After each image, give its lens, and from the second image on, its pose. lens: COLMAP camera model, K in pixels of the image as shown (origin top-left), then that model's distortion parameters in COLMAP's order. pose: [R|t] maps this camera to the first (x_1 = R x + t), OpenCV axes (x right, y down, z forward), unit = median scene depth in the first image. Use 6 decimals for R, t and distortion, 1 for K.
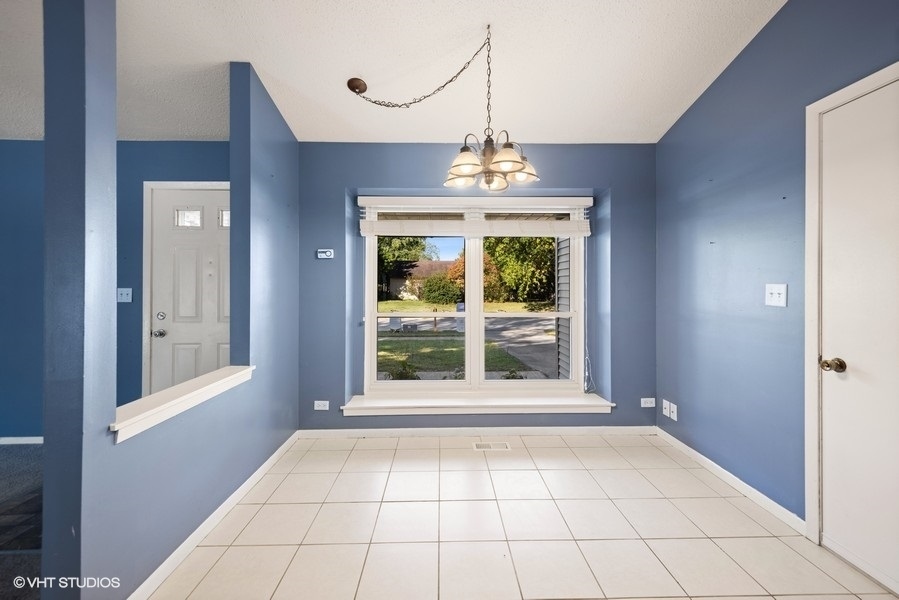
lens RADIAL K [[348.8, 0, 451.8], [0, 348.8, 290.8], [0, 0, 1]] dist [0.000233, -0.000025]
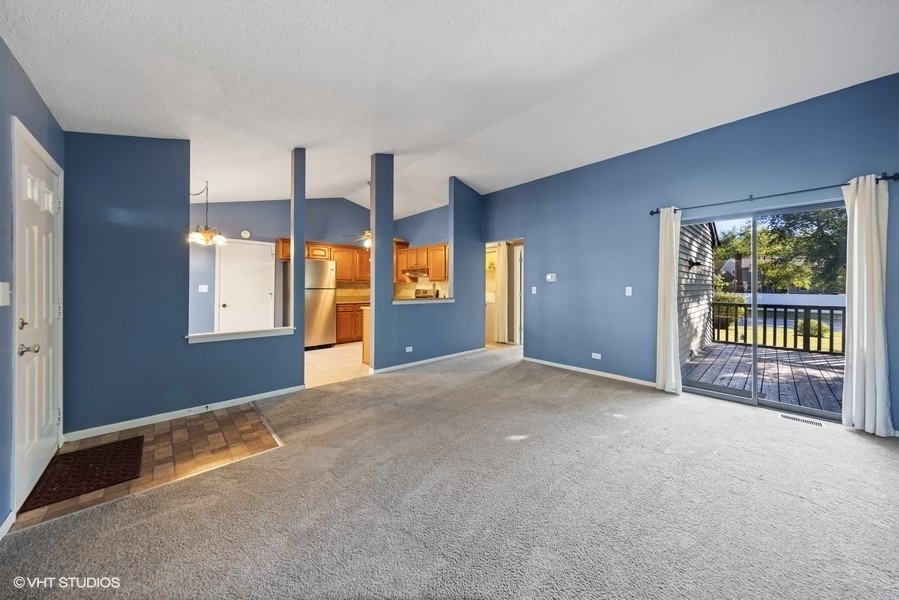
lens RADIAL K [[309.3, 0, 449.4], [0, 309.3, 287.5], [0, 0, 1]] dist [0.001565, -0.000082]
pose [[-0.667744, -0.001166, 0.744390, -2.721299], [-0.003170, 0.999994, -0.001278, -0.000889], [-0.744384, -0.003213, -0.667744, 1.191055]]
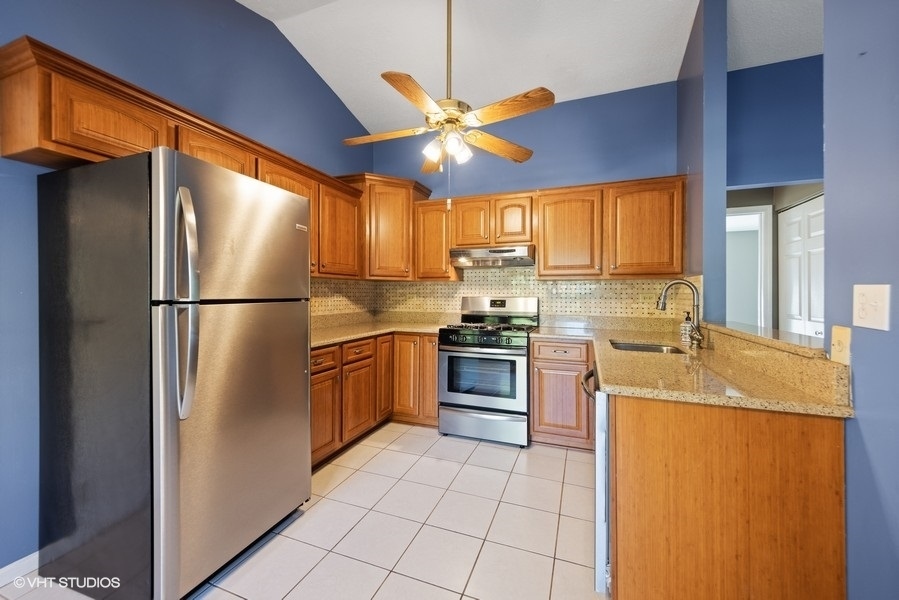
lens RADIAL K [[348.8, 0, 451.8], [0, 348.8, 290.8], [0, 0, 1]] dist [0.000233, -0.000025]
pose [[-0.924546, 0.001495, 0.381066, -0.256557], [-0.000241, 0.999990, -0.004507, -0.006758], [-0.381069, -0.004259, -0.924537, 0.690172]]
